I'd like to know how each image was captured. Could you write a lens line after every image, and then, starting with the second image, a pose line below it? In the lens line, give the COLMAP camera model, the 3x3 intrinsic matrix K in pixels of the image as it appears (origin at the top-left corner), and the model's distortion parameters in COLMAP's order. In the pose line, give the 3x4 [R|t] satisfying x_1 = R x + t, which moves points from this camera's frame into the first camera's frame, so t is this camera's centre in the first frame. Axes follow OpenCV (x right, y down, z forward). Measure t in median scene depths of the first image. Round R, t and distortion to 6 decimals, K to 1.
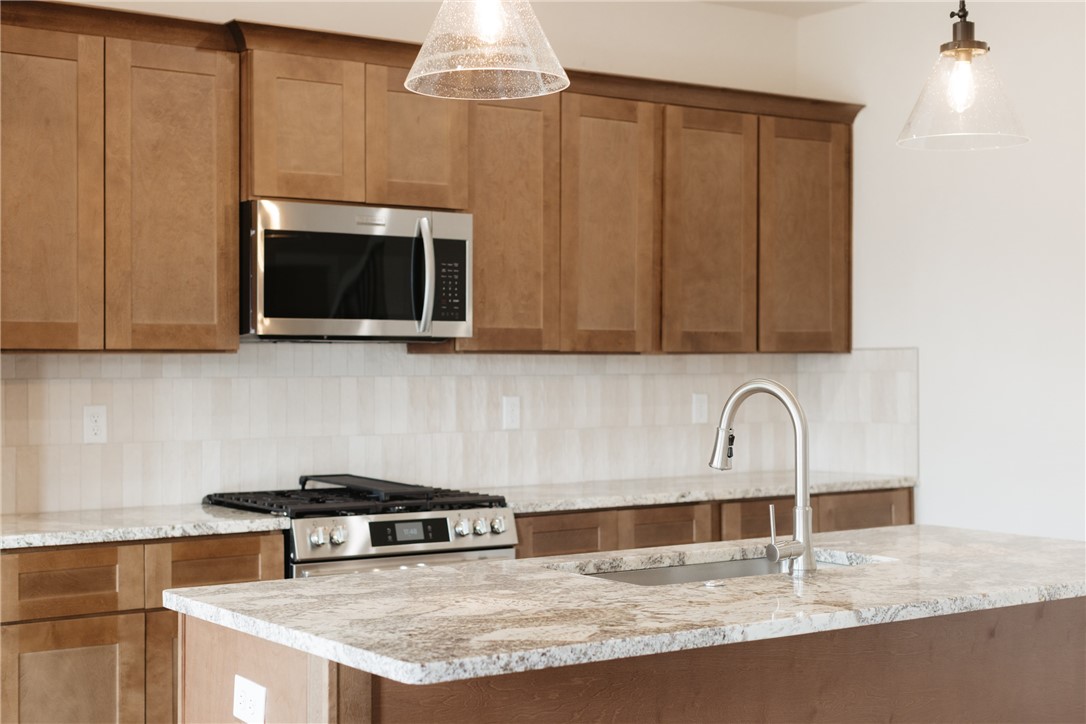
lens RADIAL K [[1598.9, 0, 543.0], [0, 1598.9, 362.0], [0, 0, 1]] dist [0.002698, 0.036346]
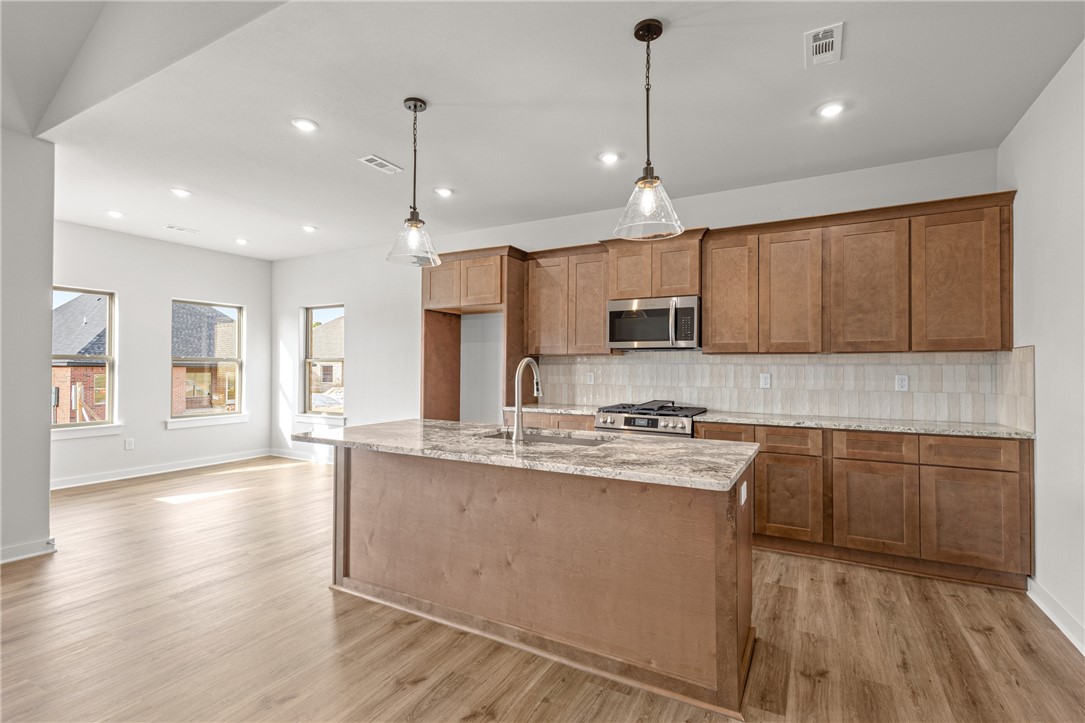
lens RADIAL K [[504.0, 0, 544.4], [0, 504.0, 358.9], [0, 0, 1]] dist [0.005651, 0.000200]
pose [[0.438269, -0.011556, -0.898770, 0.552146], [-0.005259, 0.999867, -0.015421, 0.015815], [0.898829, 0.011485, 0.438150, 0.471182]]
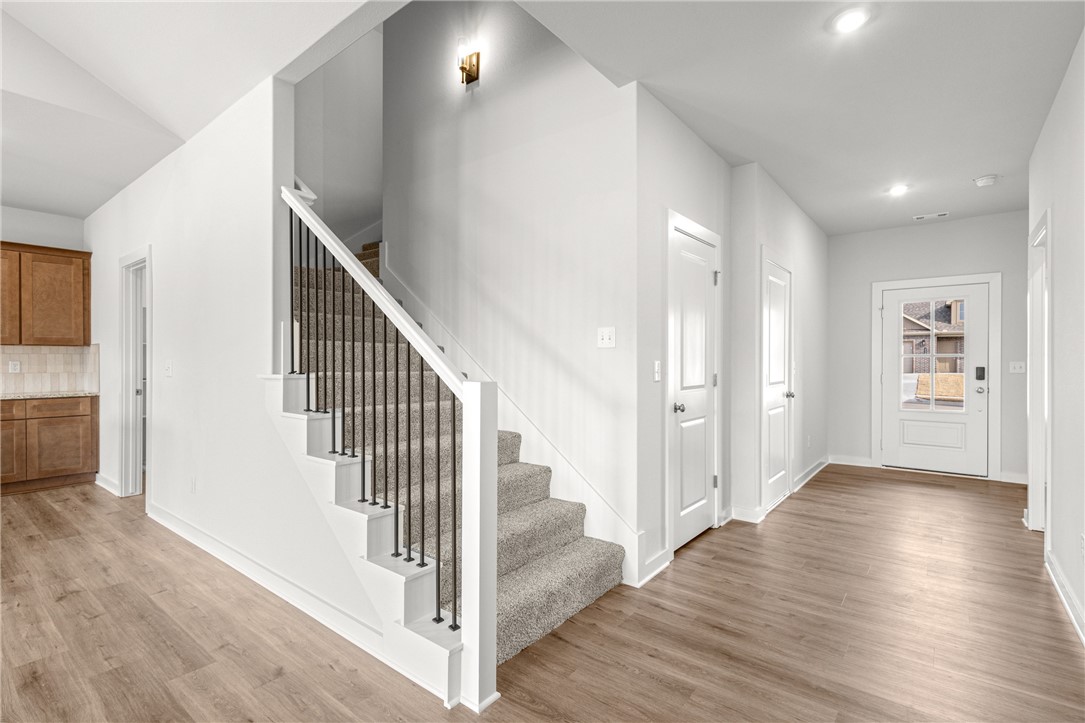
lens RADIAL K [[506.9, 0, 540.5], [0, 506.9, 366.2], [0, 0, 1]] dist [0.003744, -0.001194]
pose [[0.960474, 0.000785, 0.278370, 0.853299], [-0.003551, 0.999949, 0.009433, 0.021744], [-0.278348, -0.010049, 0.960428, -0.020580]]
